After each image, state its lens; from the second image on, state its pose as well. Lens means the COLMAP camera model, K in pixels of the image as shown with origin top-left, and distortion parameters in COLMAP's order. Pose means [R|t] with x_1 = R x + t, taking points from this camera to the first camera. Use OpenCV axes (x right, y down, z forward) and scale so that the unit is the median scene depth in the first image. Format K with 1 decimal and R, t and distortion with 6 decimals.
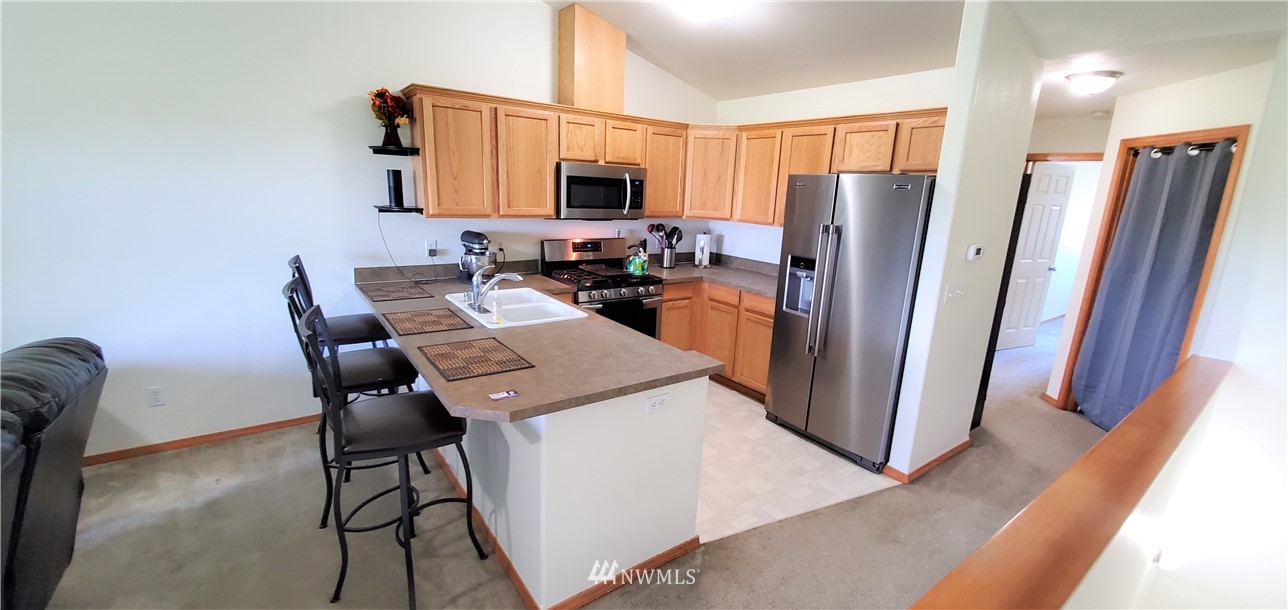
lens RADIAL K [[513.3, 0, 641.5], [0, 513.3, 310.1], [0, 0, 1]] dist [-0.002909, -0.007138]
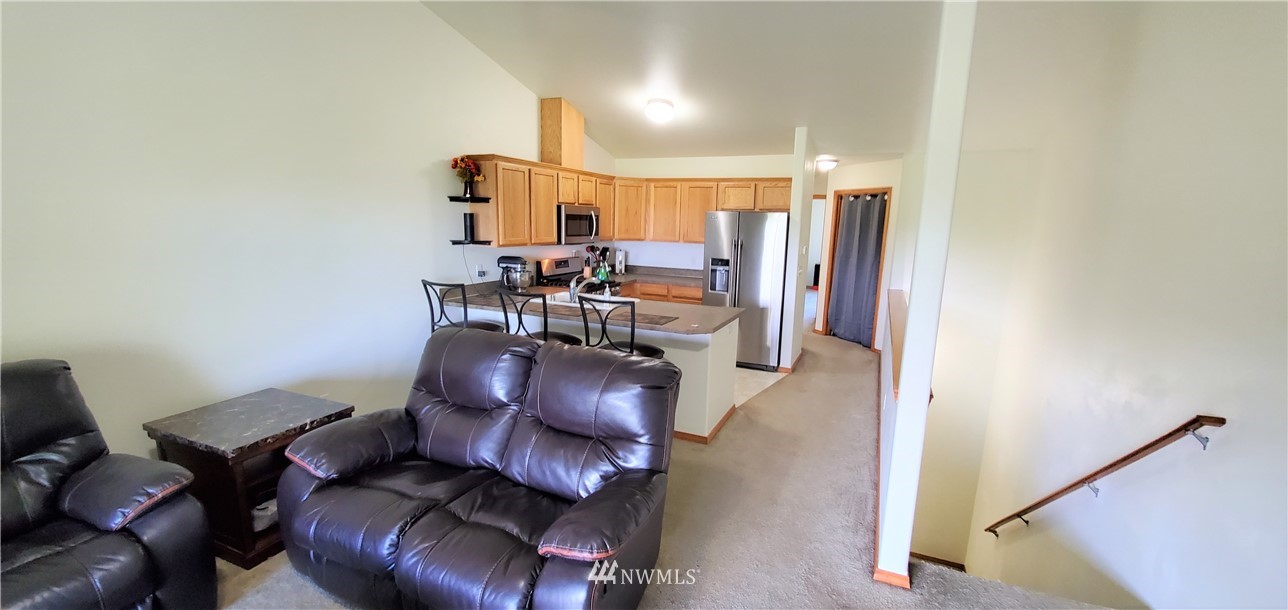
lens RADIAL K [[513.3, 0, 640.4], [0, 513.3, 306.4], [0, 0, 1]] dist [-0.002909, -0.007138]
pose [[0.874173, -0.102667, 0.474638, -0.705735], [0.125211, 0.992001, -0.016033, 0.045096], [-0.469195, 0.073445, 0.880035, -0.358126]]
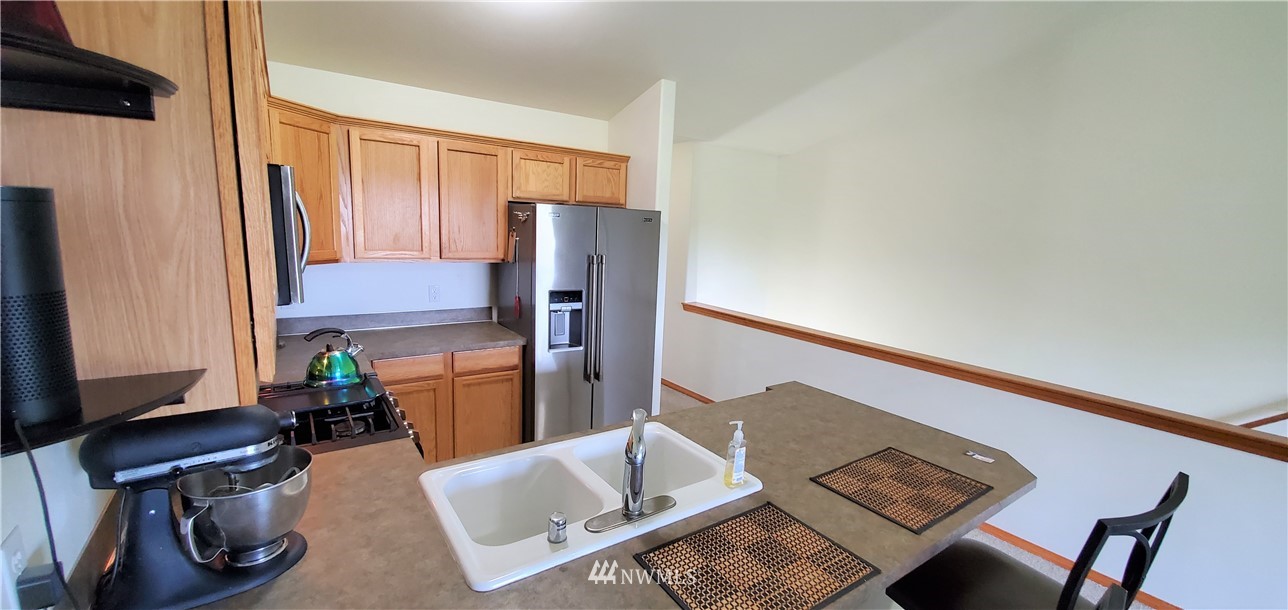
lens RADIAL K [[513.3, 0, 655.7], [0, 513.3, 310.8], [0, 0, 1]] dist [-0.002909, -0.007138]
pose [[-0.002857, -0.206184, 0.978509, -0.589764], [0.185707, 0.961383, 0.203117, -0.215621], [-0.982601, 0.182296, 0.035543, 0.754280]]
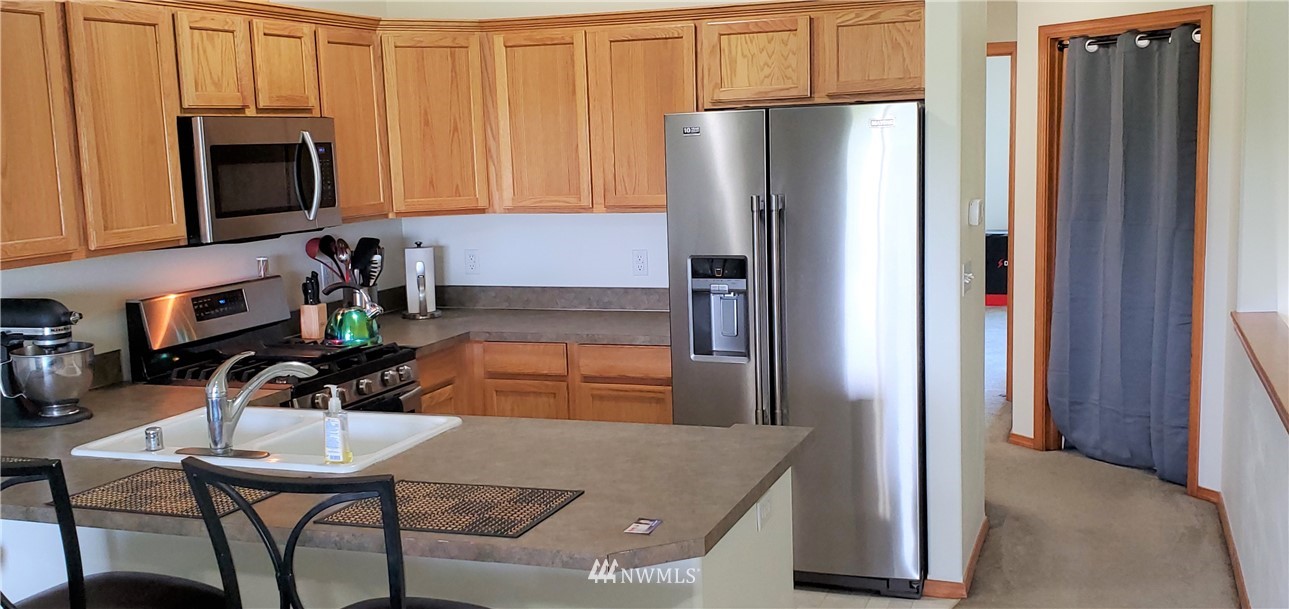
lens RADIAL K [[1326.0, 0, 632.3], [0, 1326.0, 310.9], [0, 0, 1]] dist [0.071583, 0.000000]
pose [[0.826643, -0.144524, 0.543851, -0.516600], [0.196919, 0.979644, -0.038981, -0.007960], [-0.527147, 0.139318, 0.838276, -0.139096]]
